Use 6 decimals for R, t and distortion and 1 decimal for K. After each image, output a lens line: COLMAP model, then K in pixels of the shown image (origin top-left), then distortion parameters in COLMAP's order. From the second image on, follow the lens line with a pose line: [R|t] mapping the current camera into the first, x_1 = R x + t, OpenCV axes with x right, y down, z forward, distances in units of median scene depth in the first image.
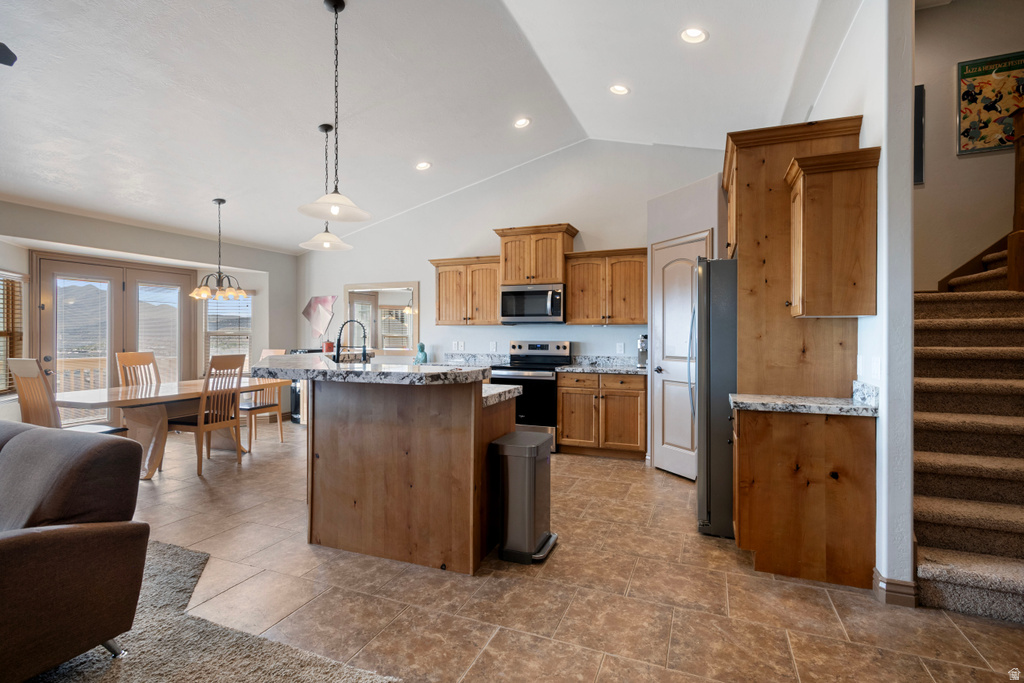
lens RADIAL K [[484.0, 0, 514.5], [0, 484.0, 333.7], [0, 0, 1]] dist [0.003445, 0.001084]
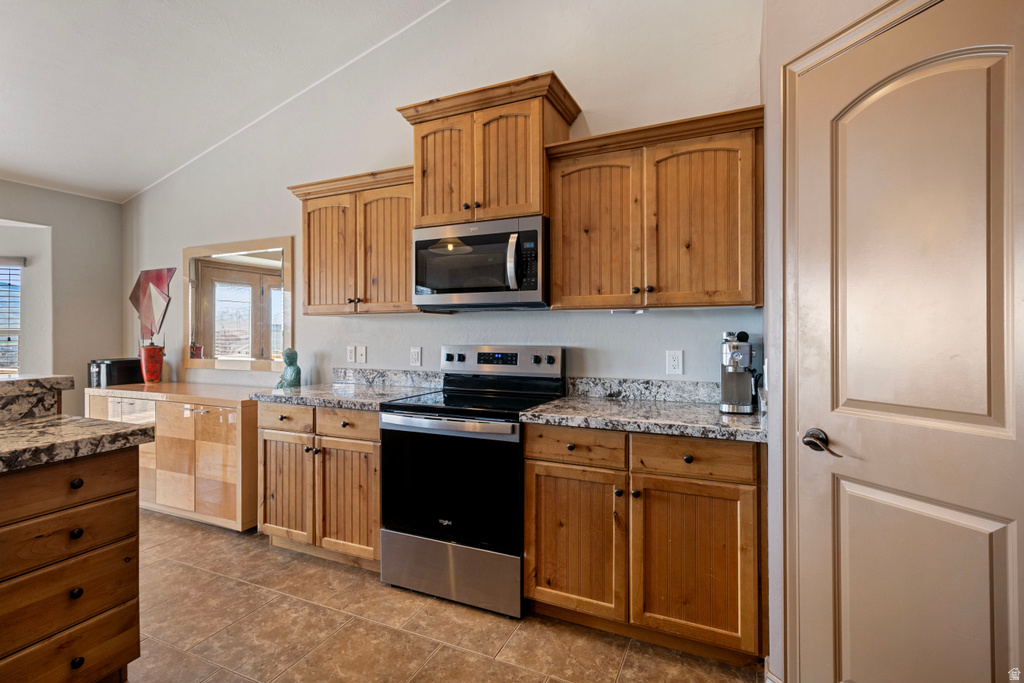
lens RADIAL K [[484.0, 0, 514.5], [0, 484.0, 333.7], [0, 0, 1]] dist [0.003445, 0.001084]
pose [[0.999005, -0.002710, -0.044526, 0.099639], [0.002787, 0.999995, 0.001668, 0.002677], [0.044521, -0.001790, 0.999007, 0.595711]]
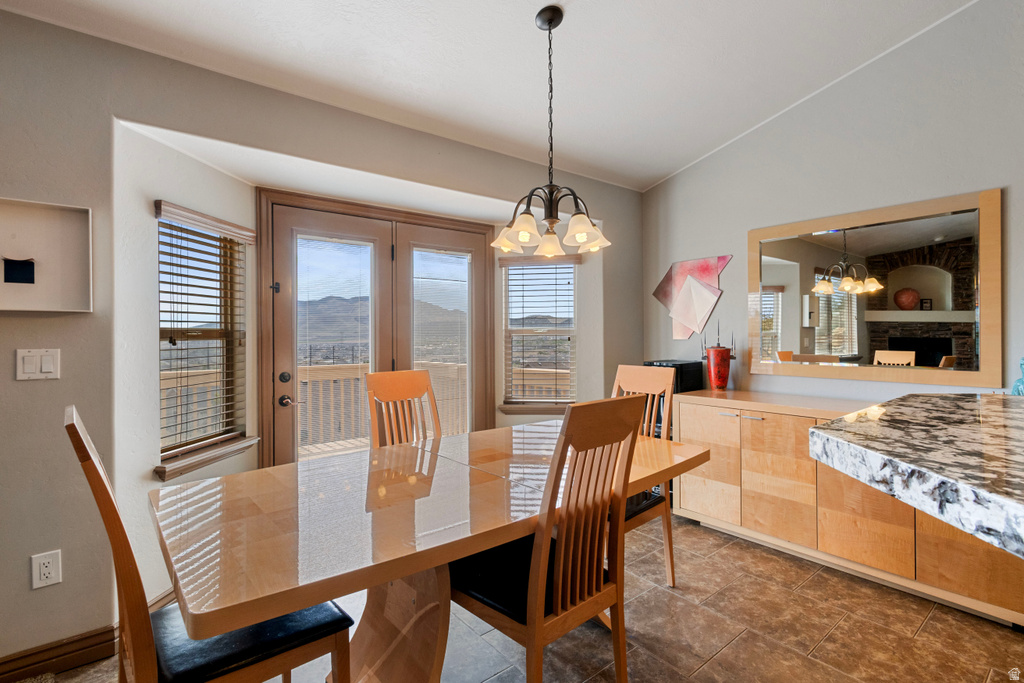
lens RADIAL K [[484.0, 0, 514.5], [0, 484.0, 333.7], [0, 0, 1]] dist [0.003445, 0.001084]
pose [[0.876011, -0.006148, -0.482251, -0.444477], [0.006899, 0.999976, -0.000216, 0.001839], [0.482241, -0.003138, 0.876033, 0.629803]]
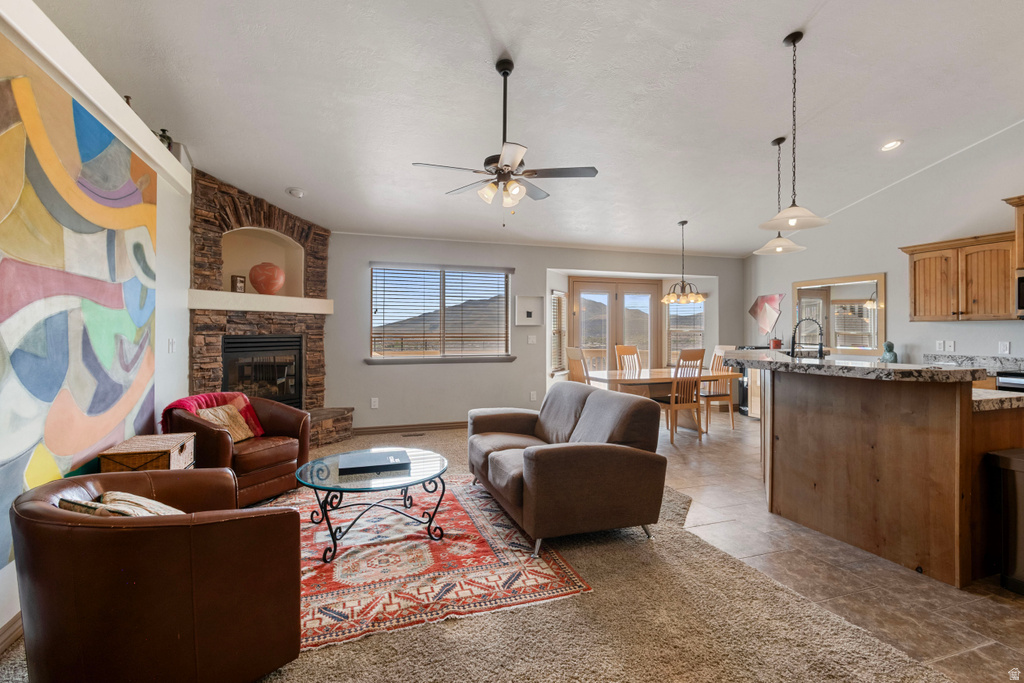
lens RADIAL K [[494.0, 0, 508.9], [0, 494.0, 328.9], [0, 0, 1]] dist [0.006020, 0.000934]
pose [[0.664329, -0.004791, -0.747425, 0.030095], [0.001143, 0.999985, -0.005394, -0.000280], [0.747440, 0.002729, 0.664324, -0.156923]]
